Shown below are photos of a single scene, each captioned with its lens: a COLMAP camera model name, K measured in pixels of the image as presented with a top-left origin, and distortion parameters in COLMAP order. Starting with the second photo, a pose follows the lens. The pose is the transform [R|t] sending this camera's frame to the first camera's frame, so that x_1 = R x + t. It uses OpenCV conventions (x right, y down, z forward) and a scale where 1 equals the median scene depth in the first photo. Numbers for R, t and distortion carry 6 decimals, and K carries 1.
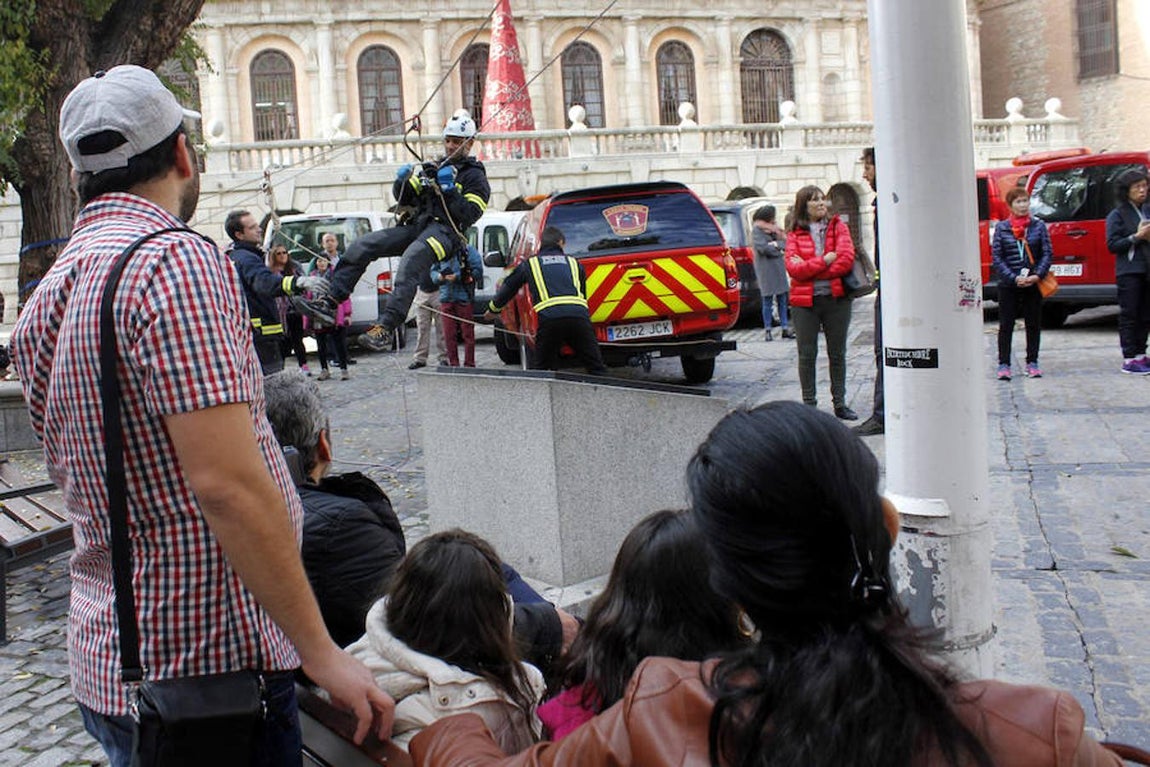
lens RADIAL K [[1674.2, 0, 494.6], [0, 1674.2, 384.1], [0, 0, 1]] dist [-0.197180, 0.525809]
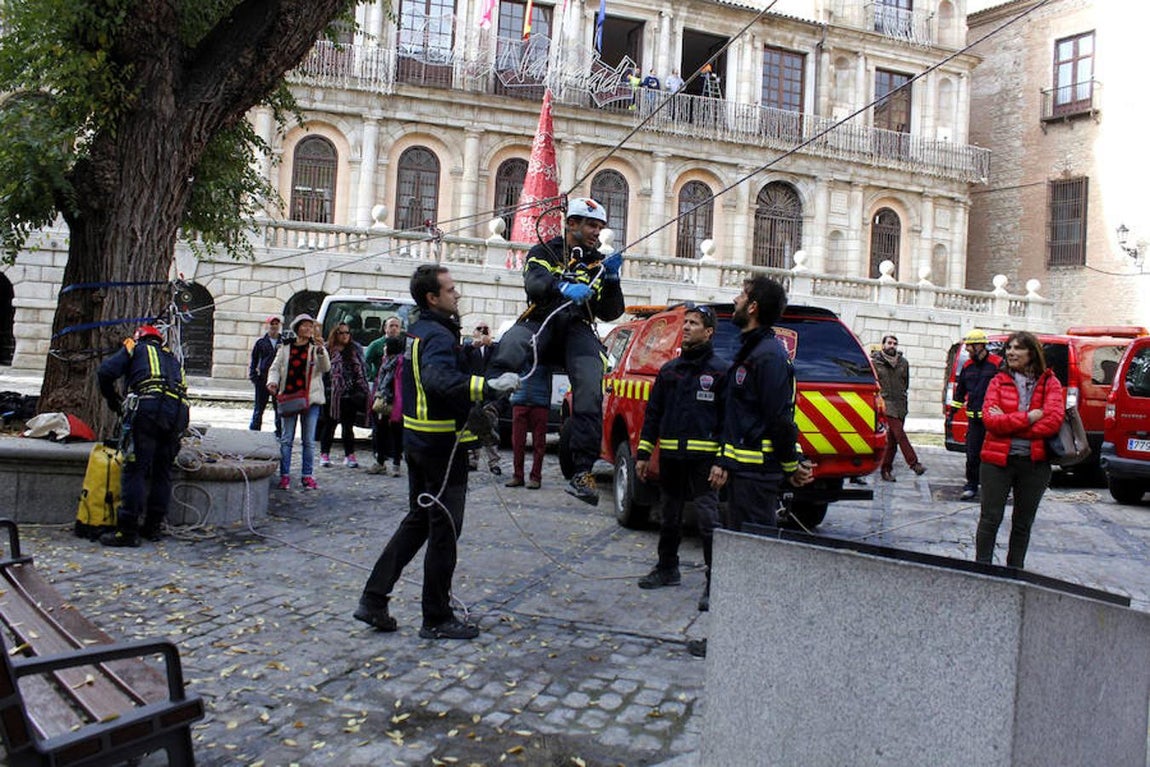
lens RADIAL K [[1340.9, 0, 577.4], [0, 1340.9, 341.1], [0, 0, 1]] dist [-0.156488, 0.352958]
pose [[0.984097, 0.123965, 0.127220, -0.065935], [-0.111107, 0.988389, -0.103648, -0.007722], [-0.138592, 0.087865, 0.986444, 0.174601]]
